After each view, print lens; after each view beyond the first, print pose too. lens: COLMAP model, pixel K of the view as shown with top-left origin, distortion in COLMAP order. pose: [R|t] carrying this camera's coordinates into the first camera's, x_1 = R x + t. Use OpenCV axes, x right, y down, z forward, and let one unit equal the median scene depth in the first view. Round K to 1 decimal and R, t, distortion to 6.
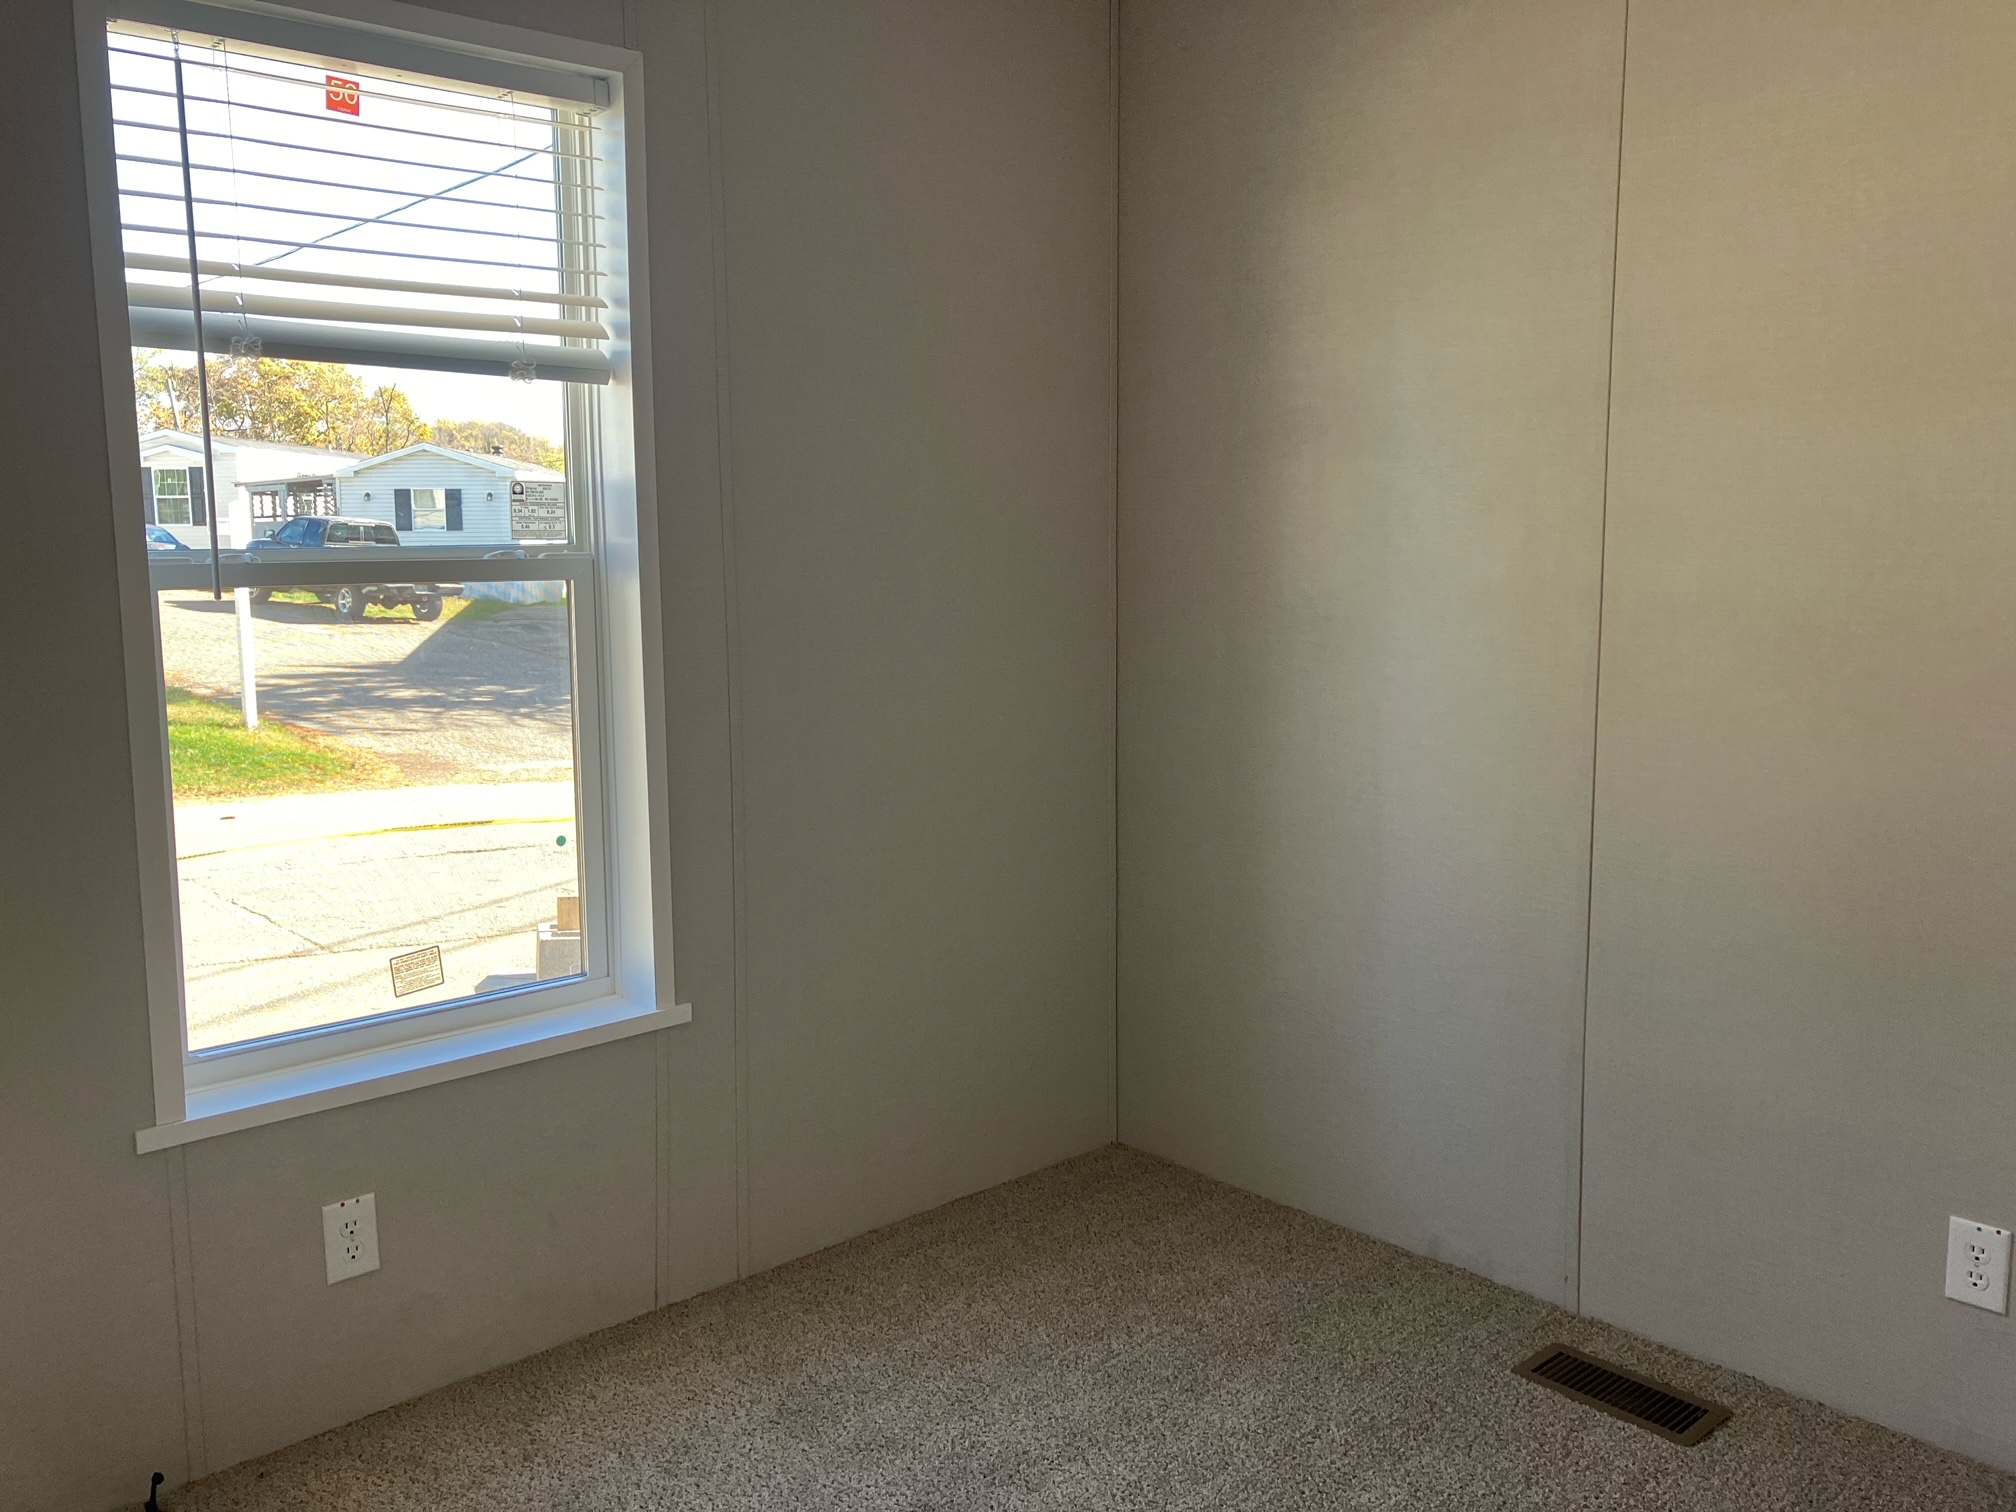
lens RADIAL K [[1624.0, 0, 1008.0], [0, 1624.0, 756.0], [0, 0, 1]] dist [-0.000029, 0.004793]
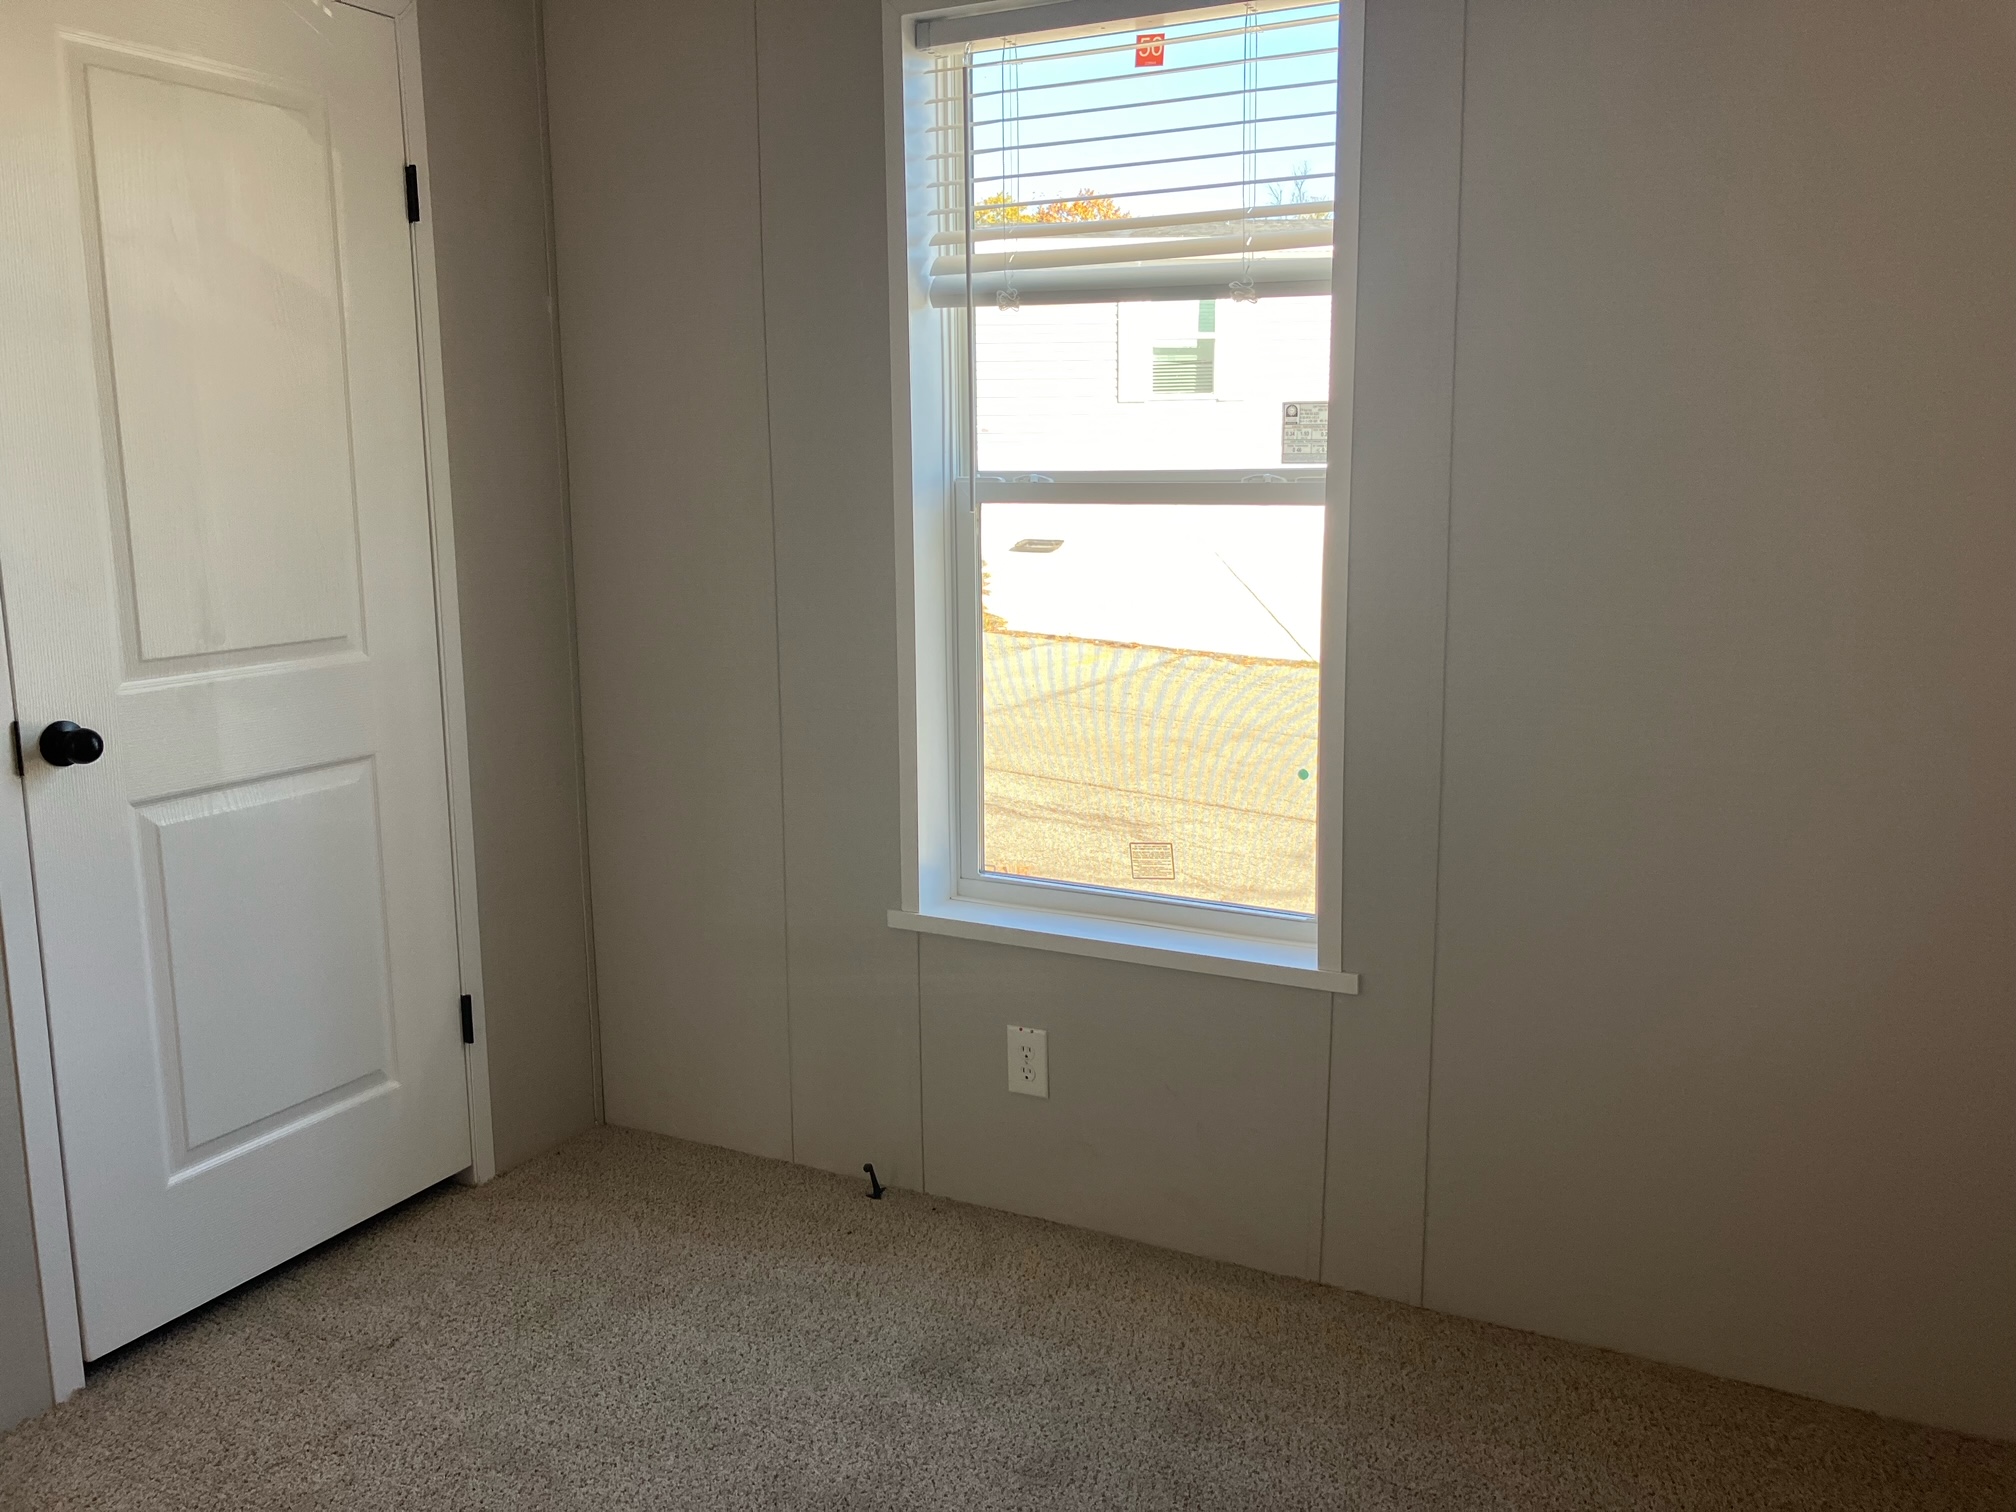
lens RADIAL K [[1624.0, 0, 1008.0], [0, 1624.0, 756.0], [0, 0, 1]] dist [-0.000029, 0.004793]
pose [[0.345389, 0.175674, -0.921870, 0.637420], [-0.127693, 0.981984, 0.139287, -0.081797], [0.929732, 0.069608, 0.361599, 0.549339]]
